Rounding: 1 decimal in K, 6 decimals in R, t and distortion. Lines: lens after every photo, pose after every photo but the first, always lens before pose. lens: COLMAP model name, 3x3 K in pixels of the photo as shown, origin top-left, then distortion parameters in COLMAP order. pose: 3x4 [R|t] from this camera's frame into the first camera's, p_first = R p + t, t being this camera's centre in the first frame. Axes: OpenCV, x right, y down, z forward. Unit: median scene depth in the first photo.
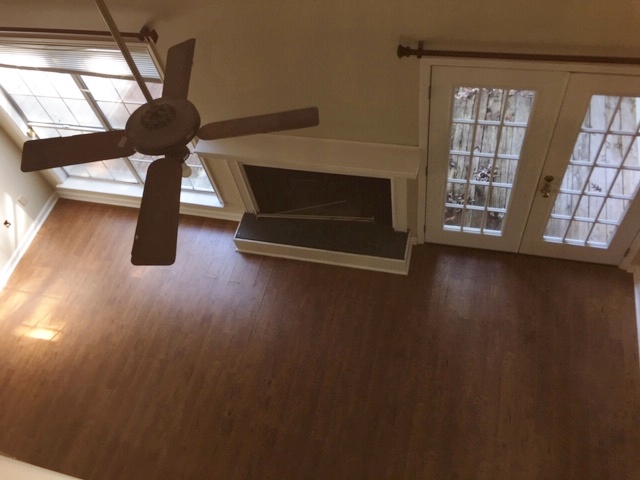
lens RADIAL K [[541.2, 0, 316.6], [0, 541.2, 242.3], [0, 0, 1]] dist [0.050496, -0.061679]
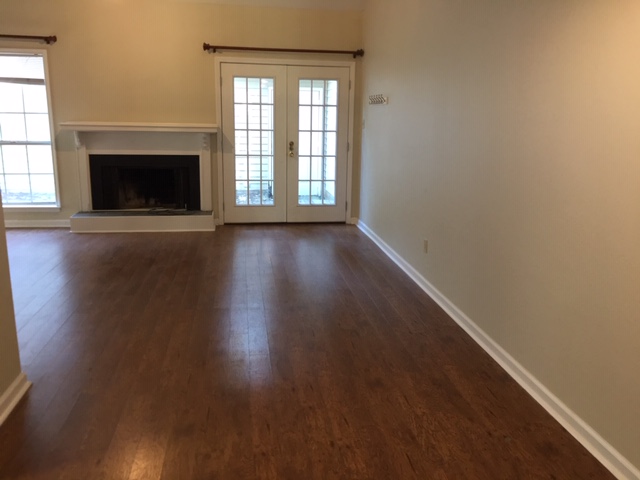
lens RADIAL K [[541.2, 0, 322.2], [0, 541.2, 239.9], [0, 0, 1]] dist [0.050496, -0.061679]
pose [[0.897973, 0.067198, 0.434889, -0.206057], [0.257710, 0.720761, -0.643497, 1.147775], [-0.356693, 0.689919, 0.629907, 0.066374]]
